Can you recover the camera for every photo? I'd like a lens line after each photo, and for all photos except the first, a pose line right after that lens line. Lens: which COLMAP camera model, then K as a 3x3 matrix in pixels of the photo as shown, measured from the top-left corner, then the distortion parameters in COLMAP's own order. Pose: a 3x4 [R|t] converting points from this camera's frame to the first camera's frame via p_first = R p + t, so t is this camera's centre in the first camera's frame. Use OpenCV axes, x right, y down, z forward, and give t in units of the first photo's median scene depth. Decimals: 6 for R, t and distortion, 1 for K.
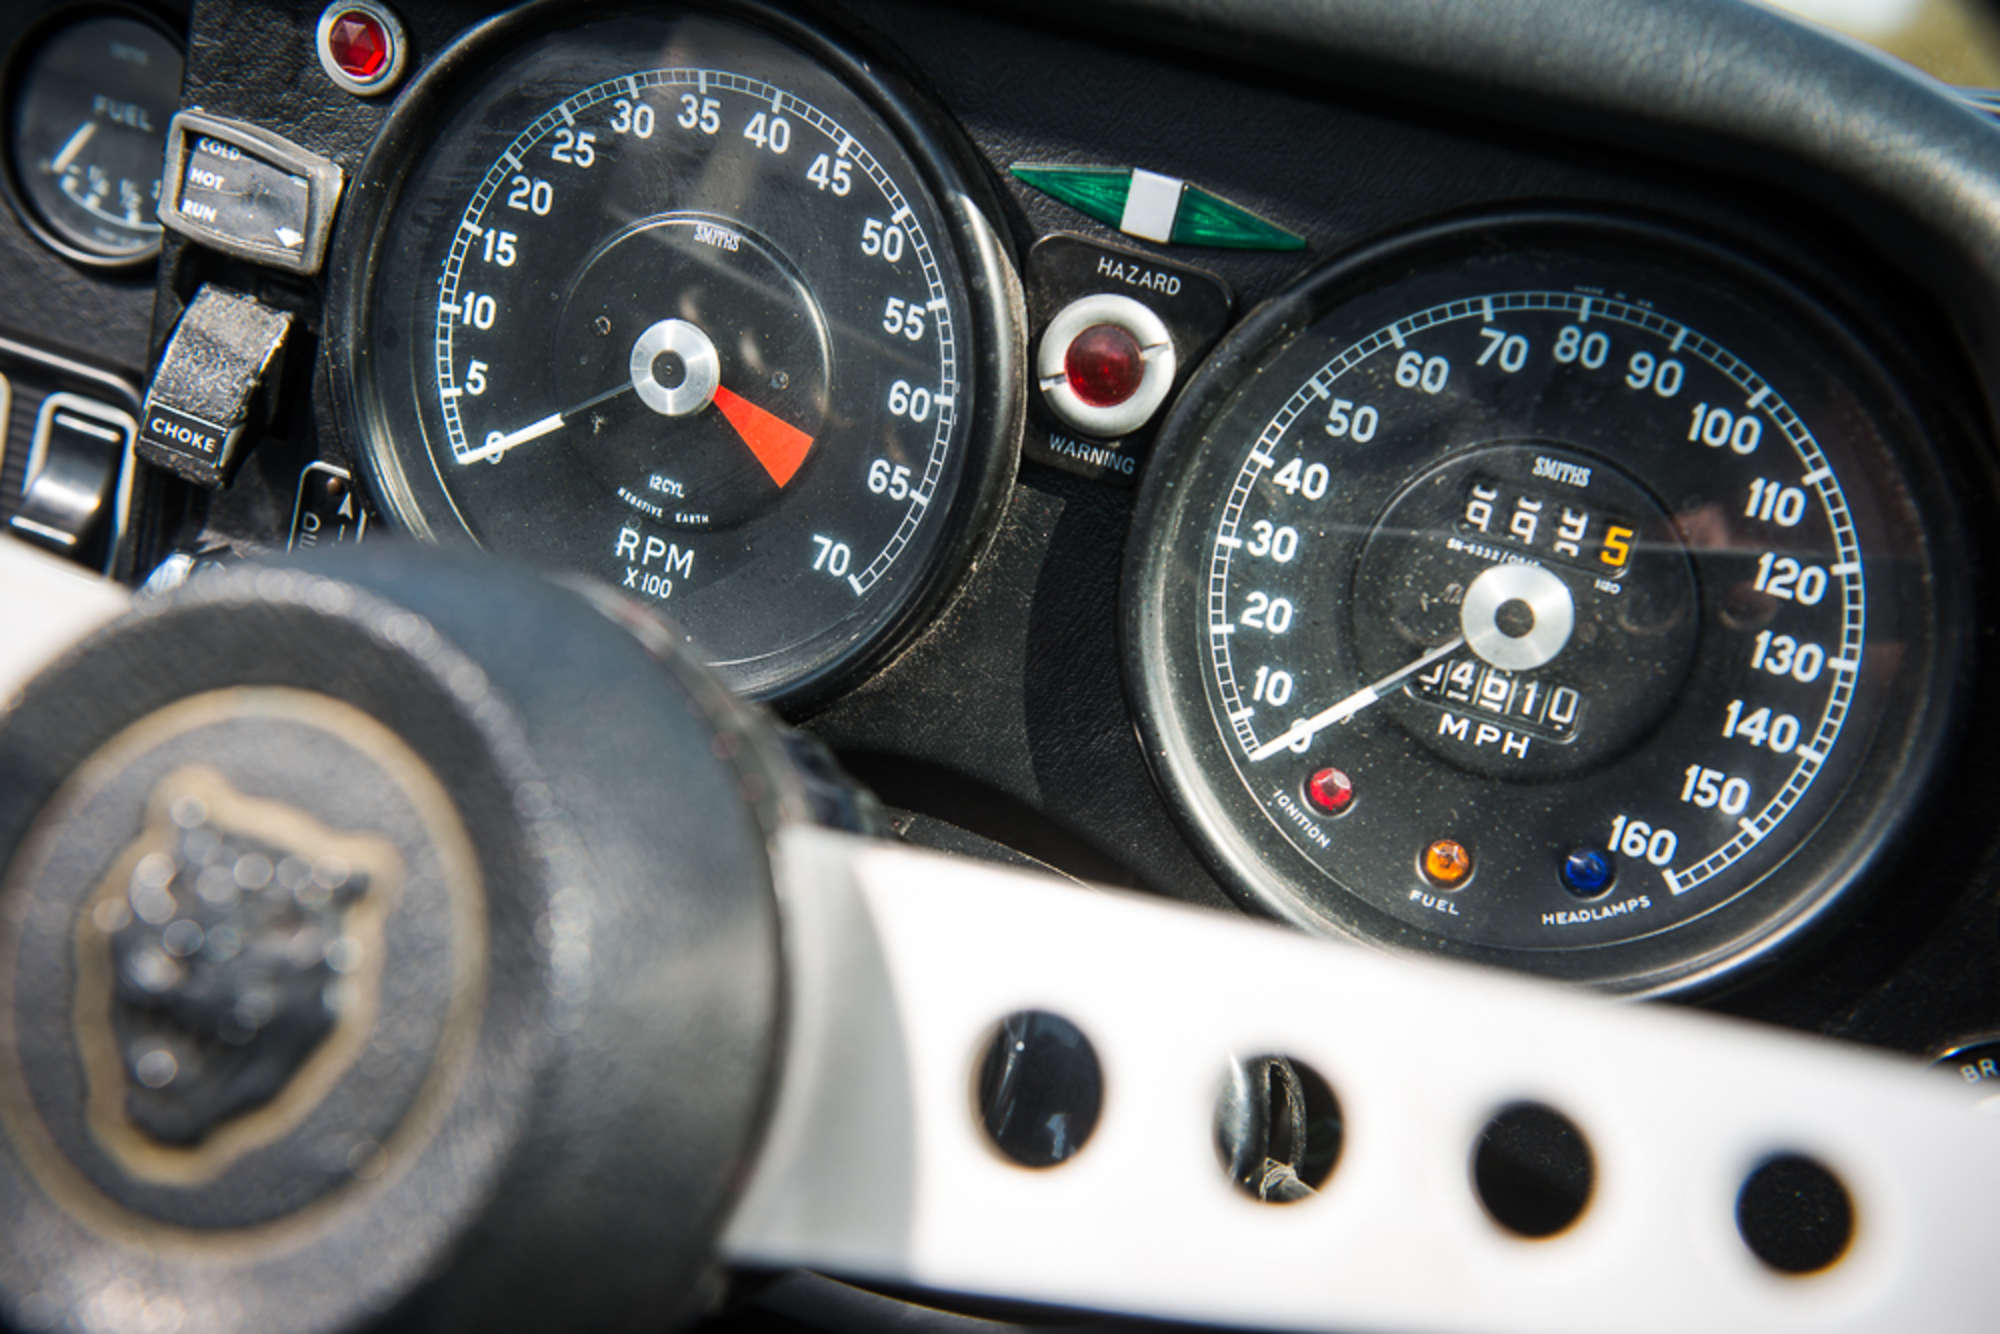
lens RADIAL K [[2303.8, 0, 1000.0], [0, 2303.8, 667.0], [0, 0, 1]] dist [0.068239, -0.011109]
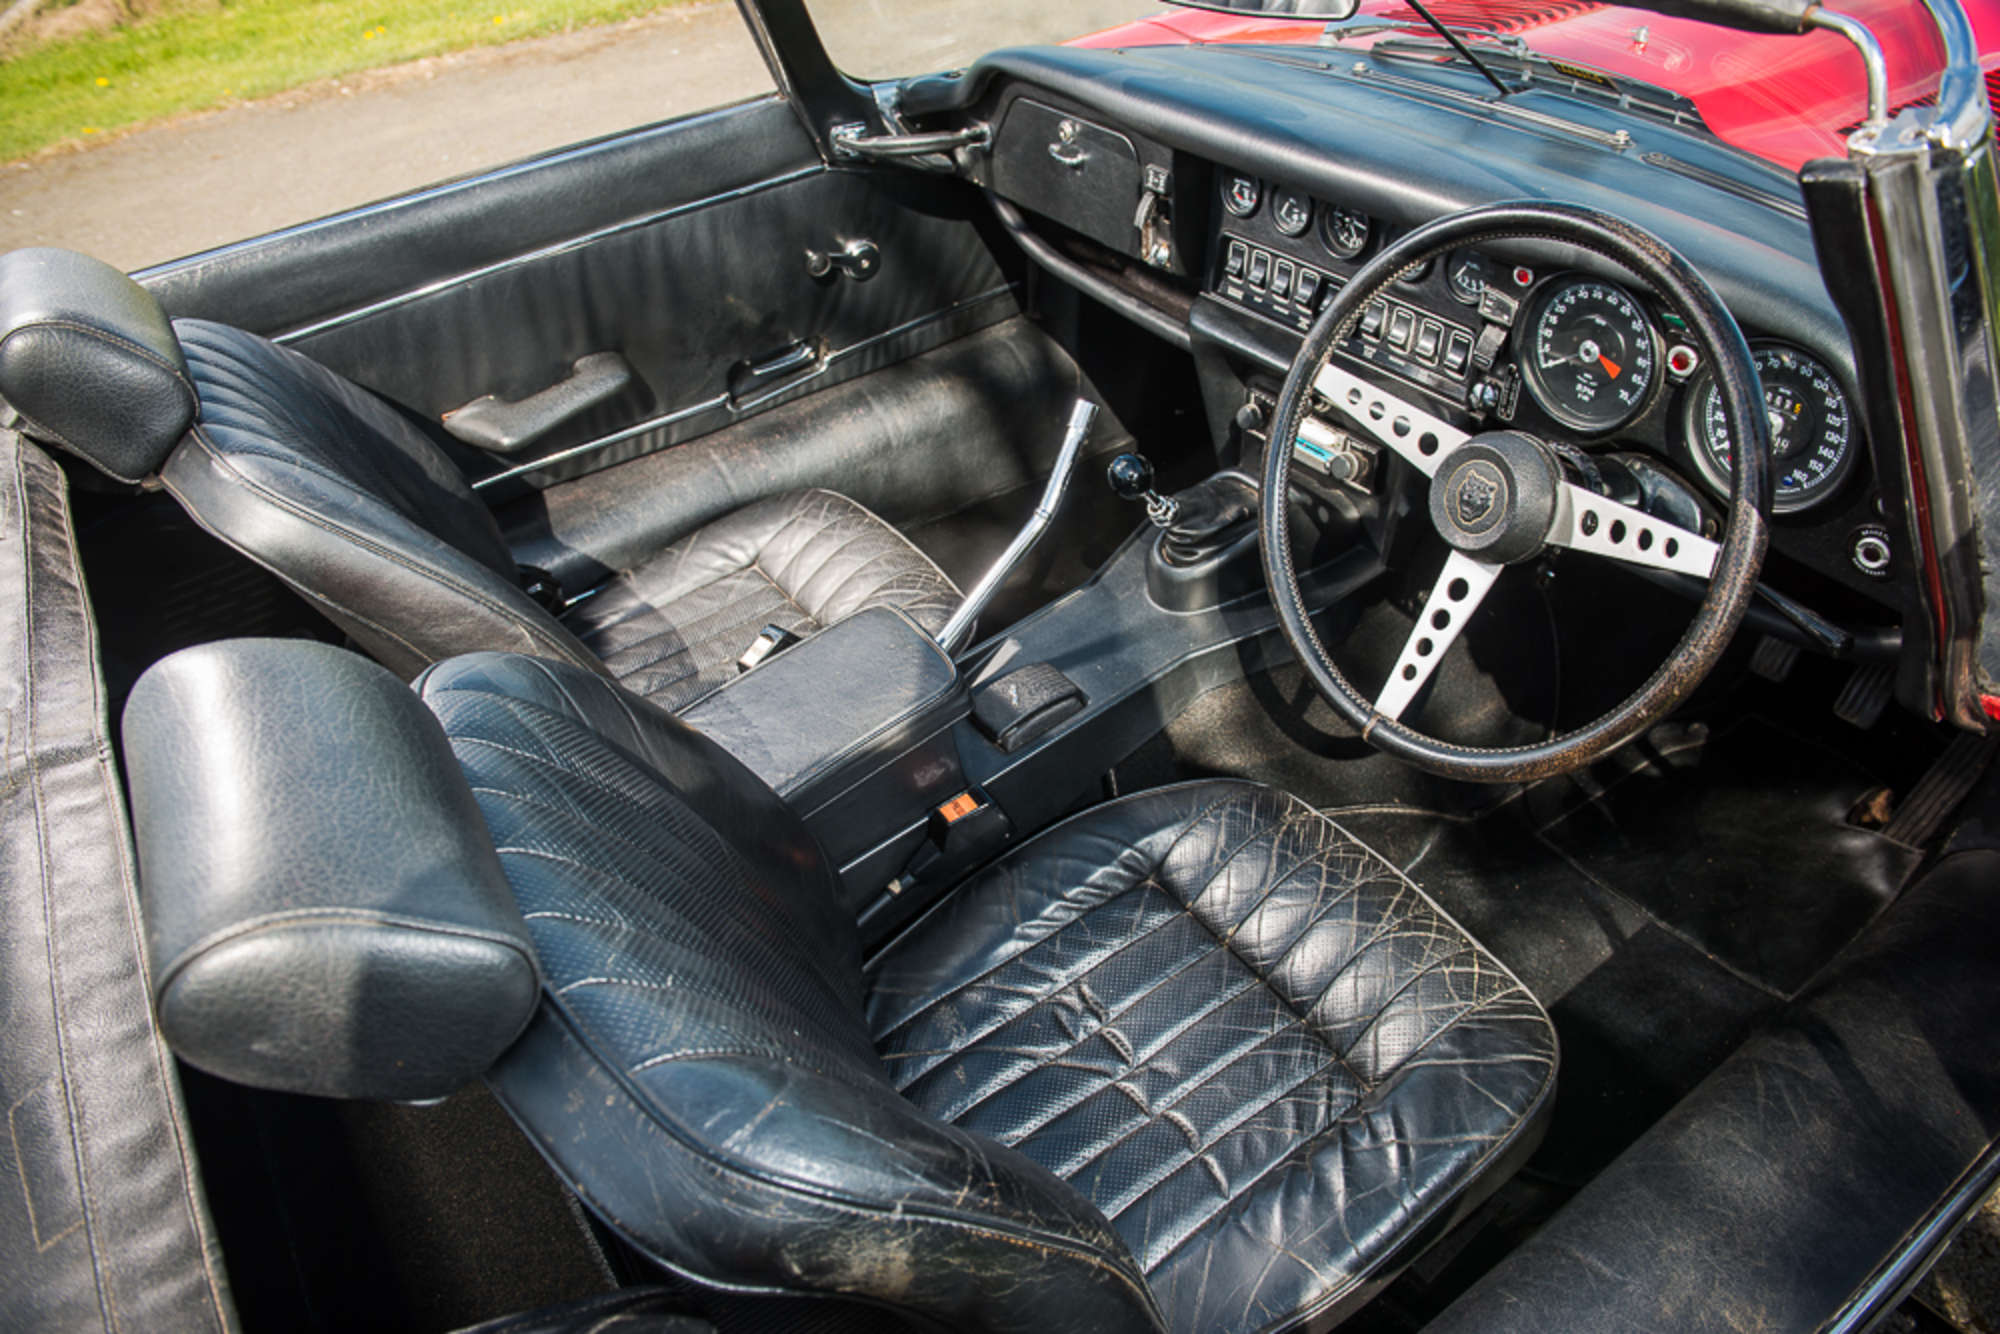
lens RADIAL K [[1354.5, 0, 1000.0], [0, 1354.5, 667.0], [0, 0, 1]] dist [-0.045586, -0.003272]
pose [[0.768540, 0.147335, -0.622606, 0.704896], [0.066661, 0.949388, 0.306951, -0.435904], [0.636320, -0.277408, 0.719821, -1.800516]]
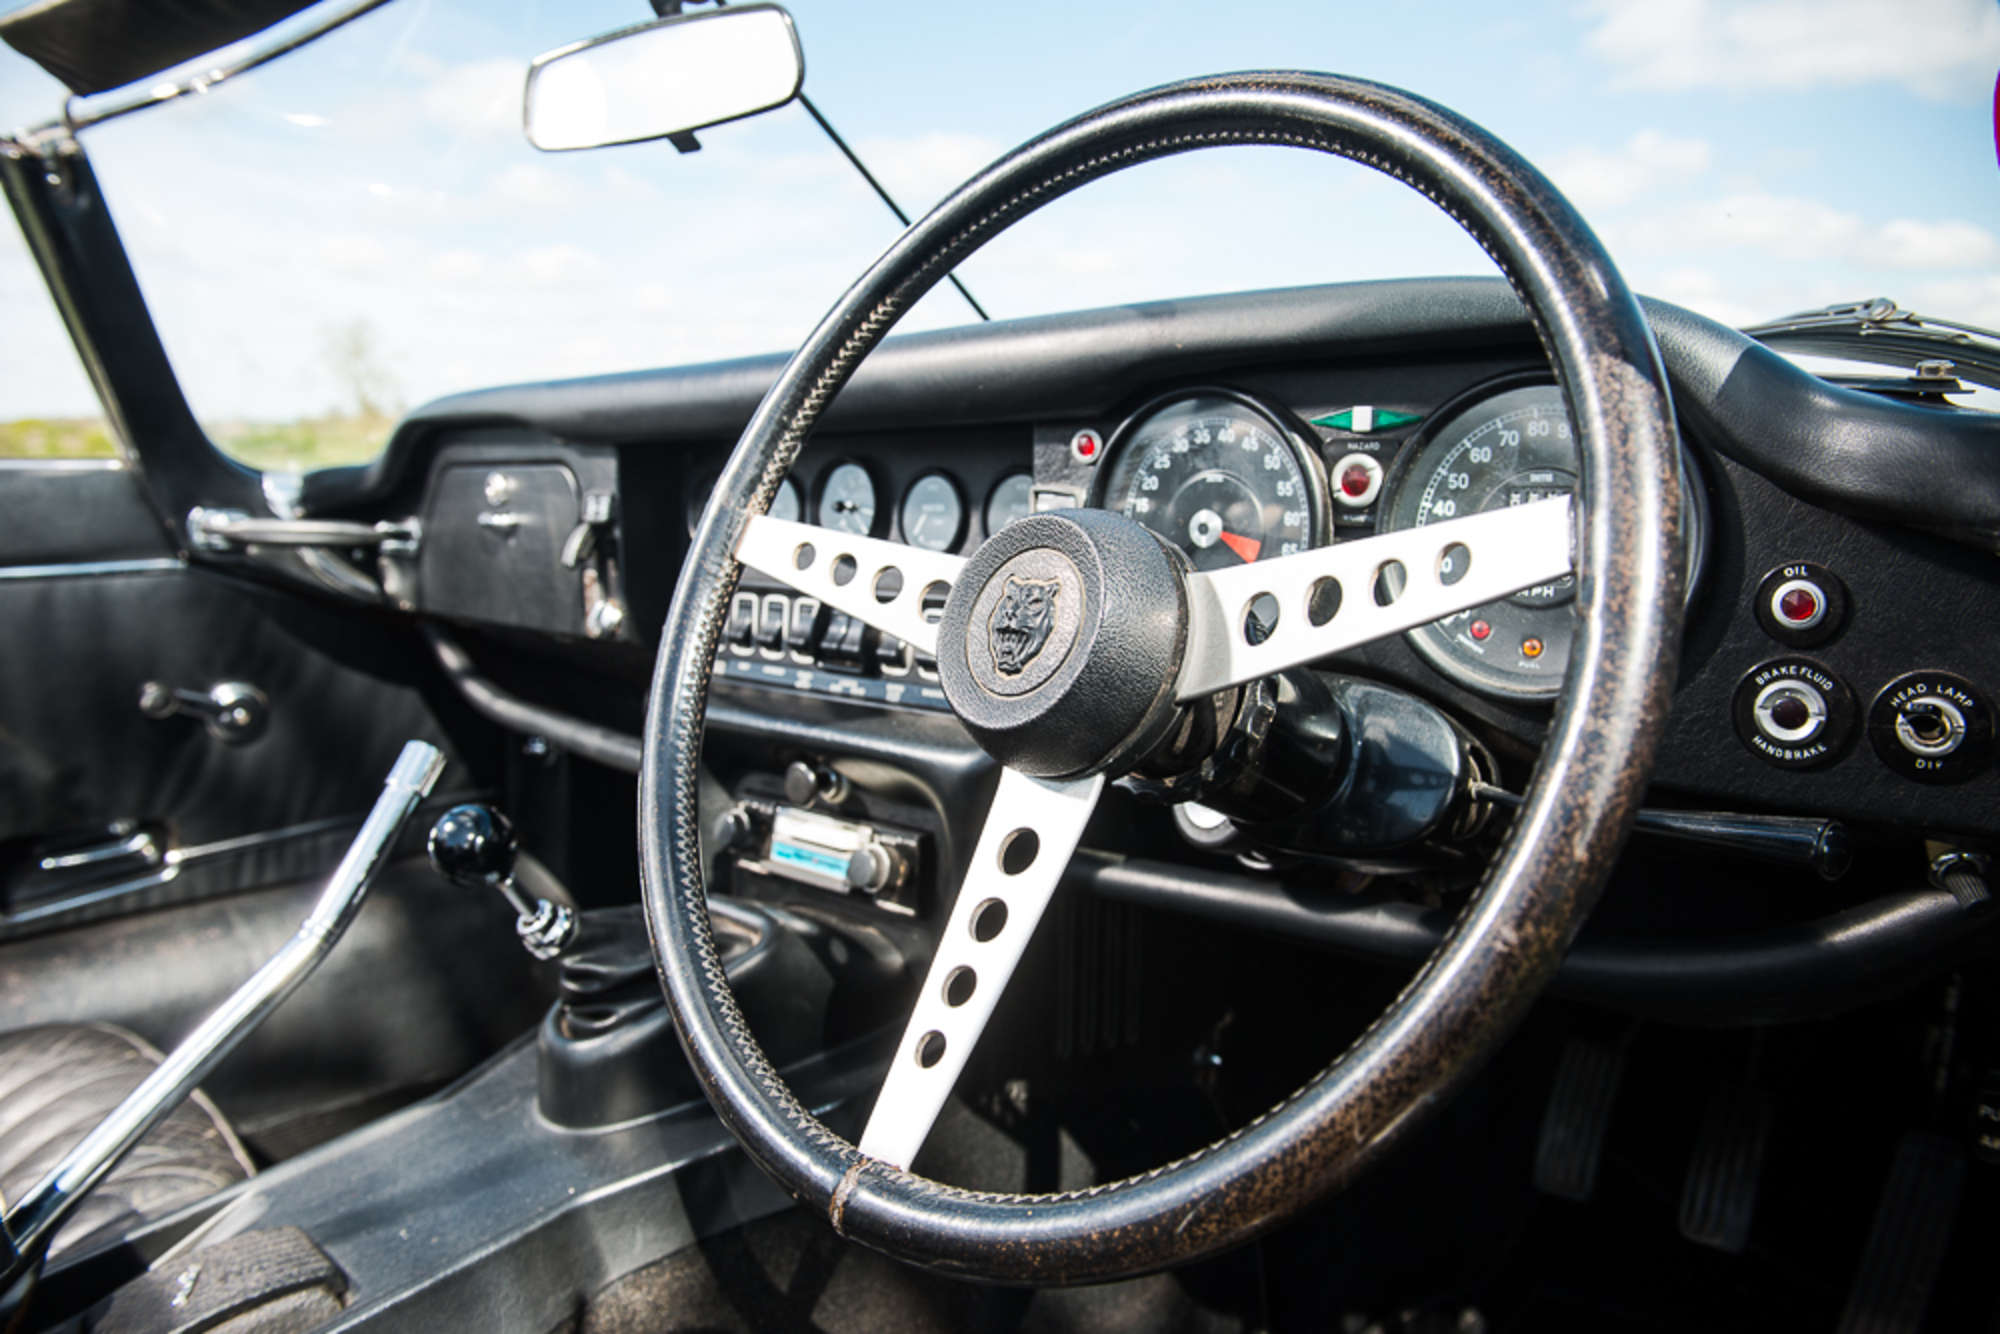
lens RADIAL K [[1305.6, 0, 1000.0], [0, 1305.6, 667.0], [0, 0, 1]] dist [-0.058255, -0.003455]
pose [[0.898738, -0.170171, -0.404118, 0.232845], [0.084127, 0.971419, -0.221963, 0.350271], [0.430339, 0.165490, 0.887368, -0.415469]]
